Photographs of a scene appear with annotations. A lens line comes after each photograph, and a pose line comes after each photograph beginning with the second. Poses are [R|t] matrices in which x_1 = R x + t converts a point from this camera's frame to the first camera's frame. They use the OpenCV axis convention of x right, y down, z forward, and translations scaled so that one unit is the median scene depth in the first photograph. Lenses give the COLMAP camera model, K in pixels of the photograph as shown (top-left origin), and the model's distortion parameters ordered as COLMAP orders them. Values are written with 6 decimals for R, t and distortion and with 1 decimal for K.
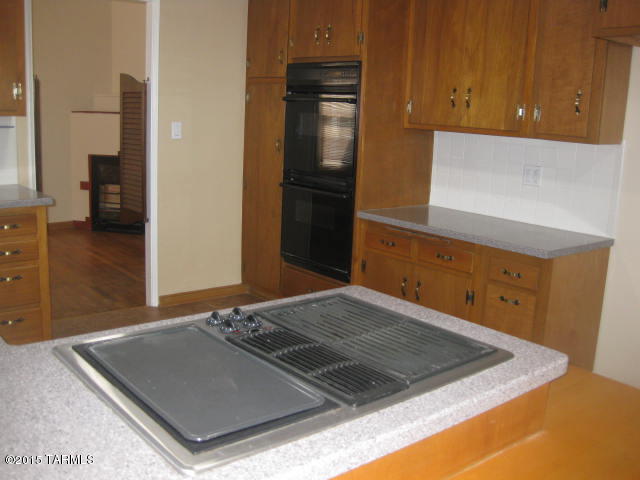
lens RADIAL K [[656.0, 0, 320.0], [0, 656.0, 240.0], [0, 0, 1]] dist [-0.133225, 0.016507]
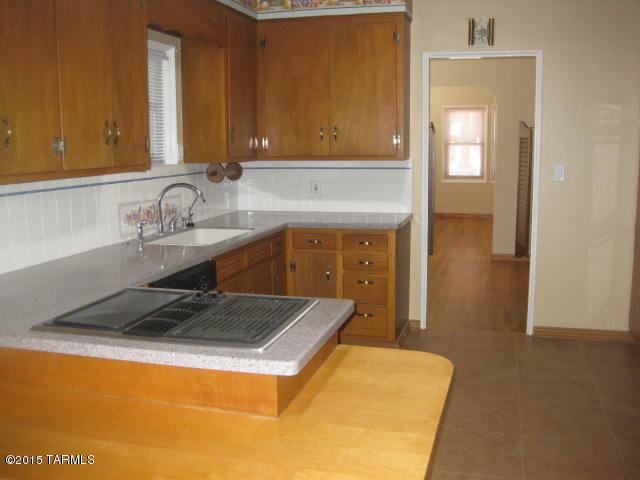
lens RADIAL K [[656.0, 0, 320.0], [0, 656.0, 240.0], [0, 0, 1]] dist [-0.133225, 0.016507]
pose [[0.564549, 0.080802, -0.821435, 0.442002], [-0.127488, 0.991790, 0.009940, -0.021523], [0.815494, 0.099112, 0.570216, 0.099052]]
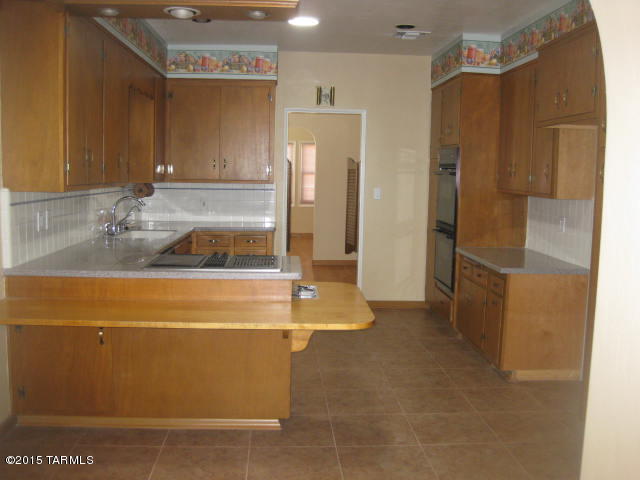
lens RADIAL K [[656.0, 0, 320.0], [0, 656.0, 240.0], [0, 0, 1]] dist [-0.133225, 0.016507]
pose [[0.800741, 0.038457, -0.597775, 0.629486], [-0.101987, 0.992119, -0.072790, 0.071546], [0.590264, 0.119252, 0.798353, -0.326638]]
